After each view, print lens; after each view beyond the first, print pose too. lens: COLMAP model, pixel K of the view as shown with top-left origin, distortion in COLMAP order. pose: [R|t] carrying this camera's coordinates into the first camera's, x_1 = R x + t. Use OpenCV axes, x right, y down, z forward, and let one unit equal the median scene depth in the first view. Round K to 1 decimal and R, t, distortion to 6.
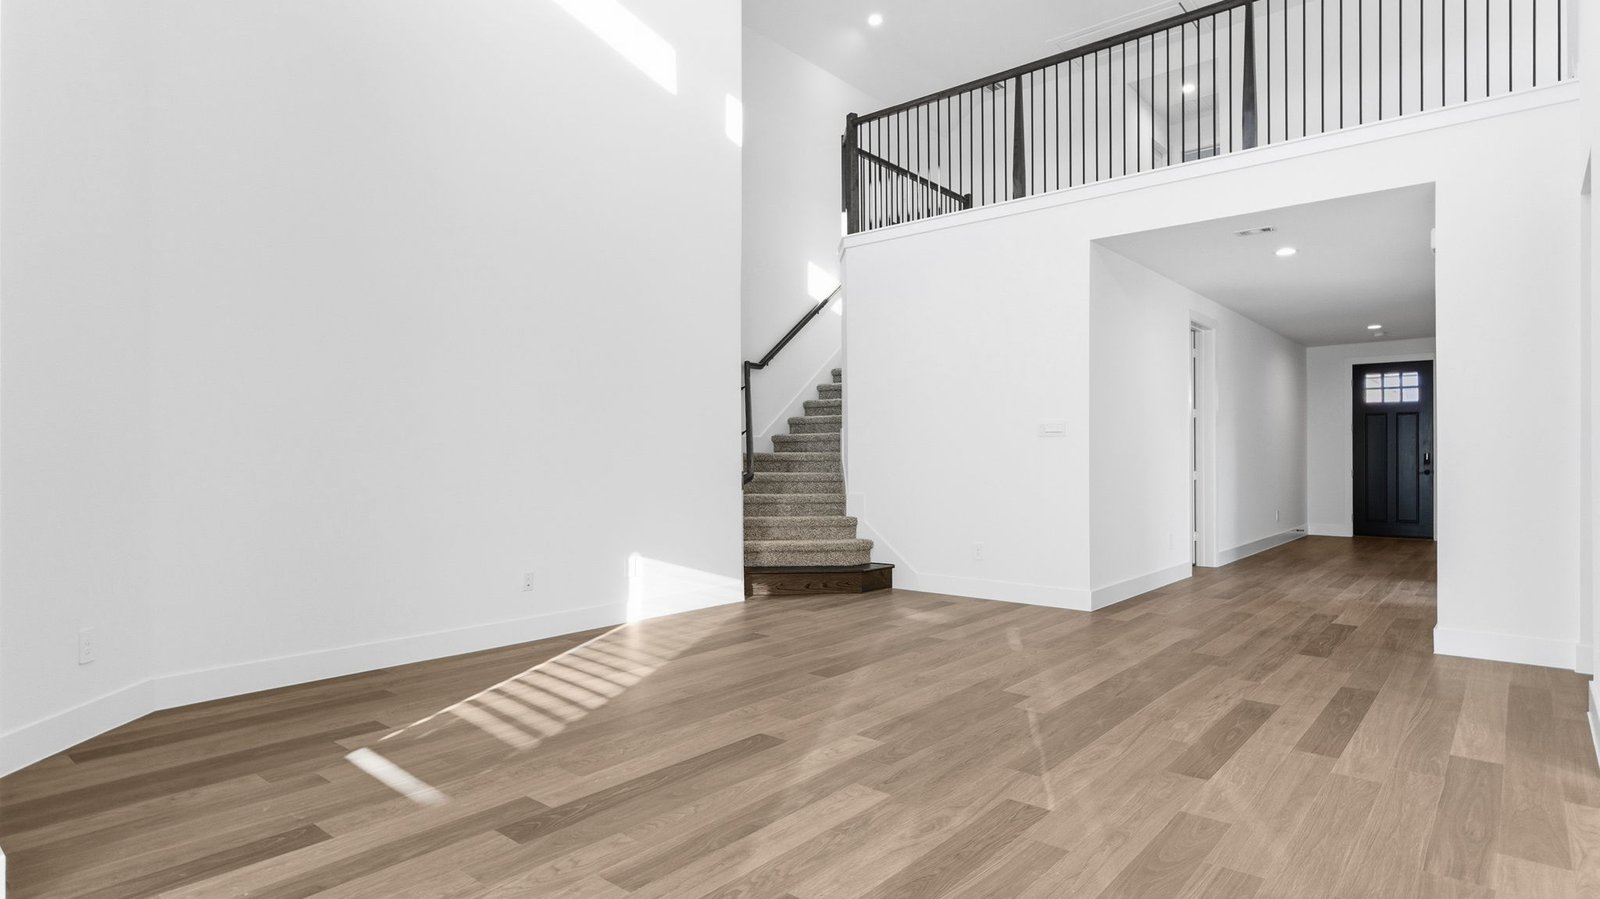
lens RADIAL K [[752.2, 0, 800.0], [0, 752.2, 449.5], [0, 0, 1]] dist [0.000803, 0.000072]
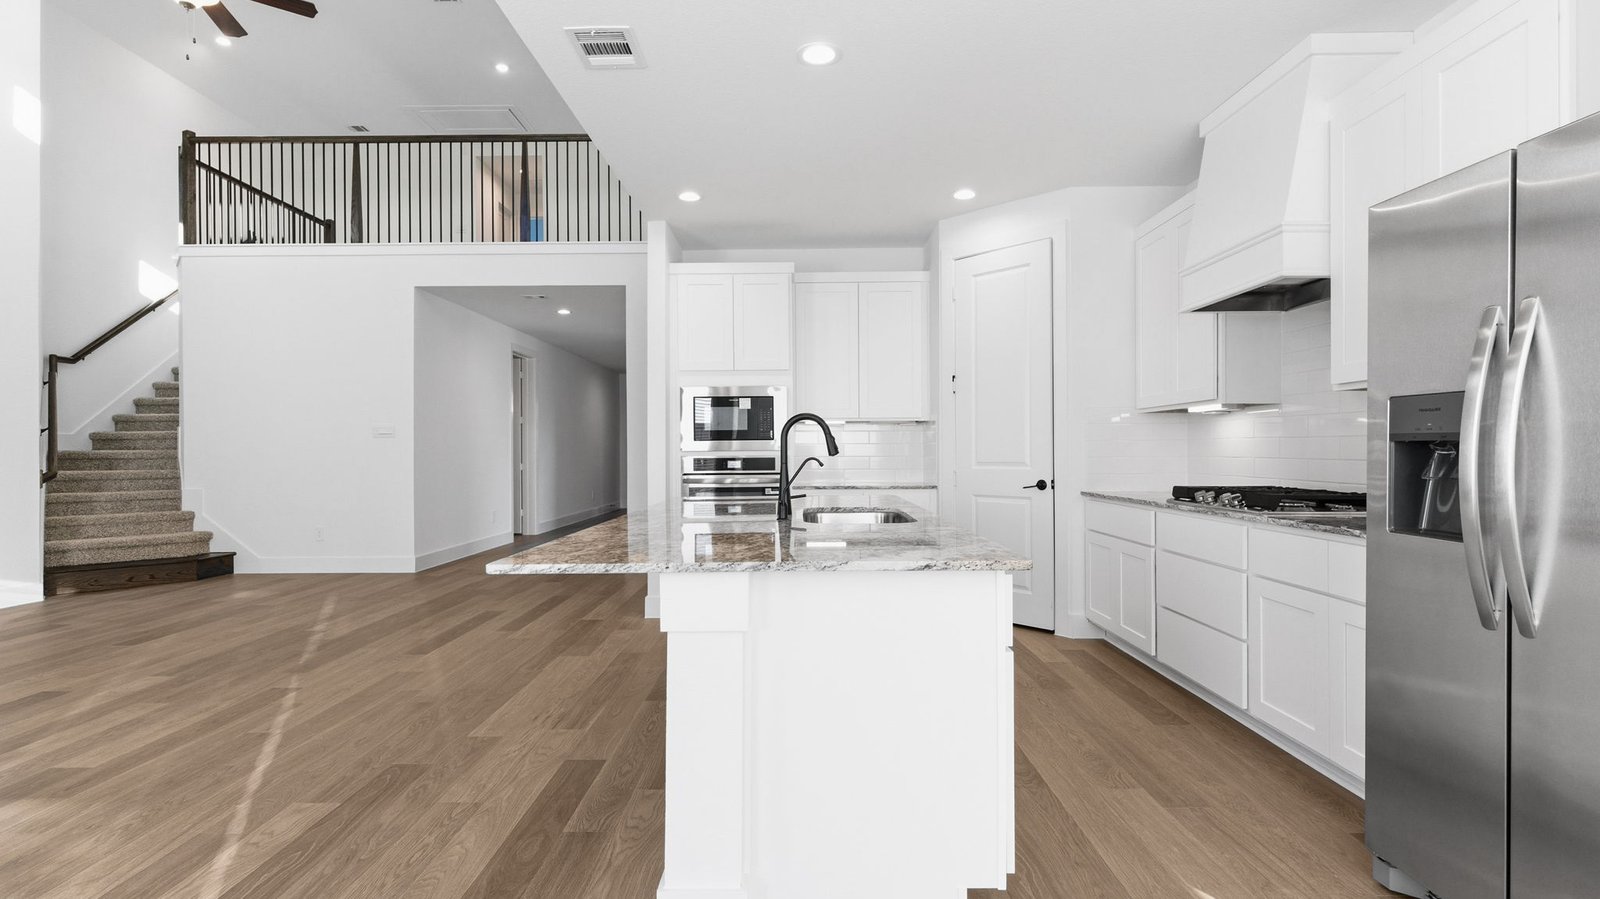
lens RADIAL K [[759.8, 0, 798.8], [0, 759.8, 445.0], [0, 0, 1]] dist [-0.001045, 0.000420]
pose [[0.779578, 0.001769, 0.626302, 0.070570], [-0.001938, 0.999998, -0.000413, -0.004786], [-0.626302, -0.000892, 0.779580, -0.378176]]
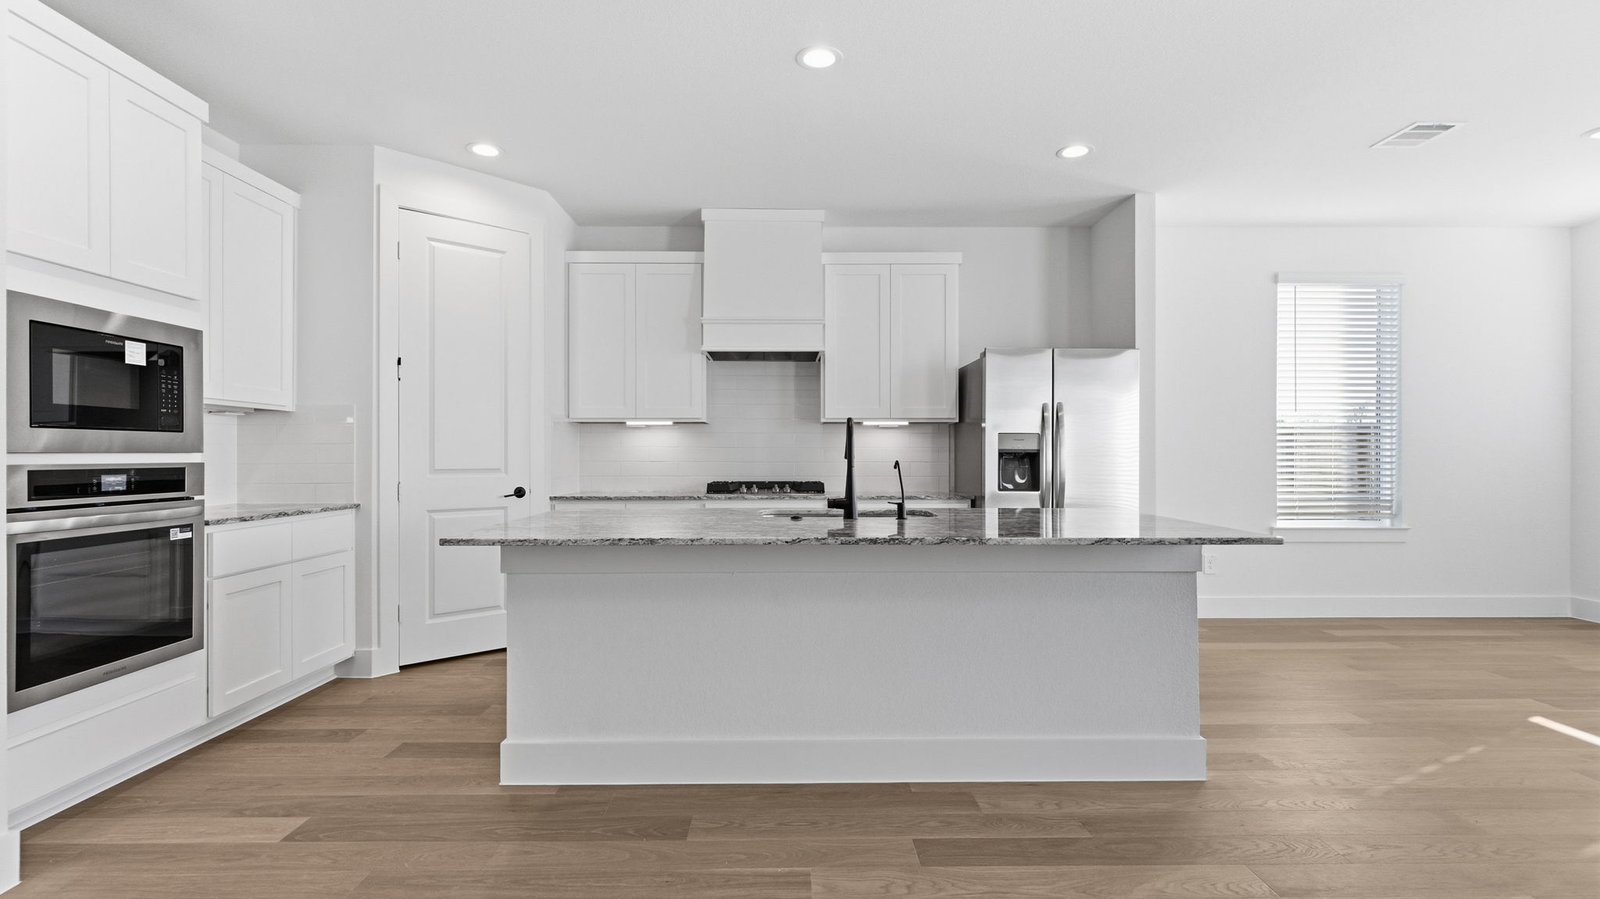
lens RADIAL K [[752.2, 0, 800.0], [0, 752.2, 449.5], [0, 0, 1]] dist [0.000803, 0.000072]
pose [[-0.636875, 0.010338, 0.770898, 0.011084], [-0.004296, 0.999847, -0.016957, 0.007251], [-0.770955, -0.014112, -0.636733, 0.486806]]
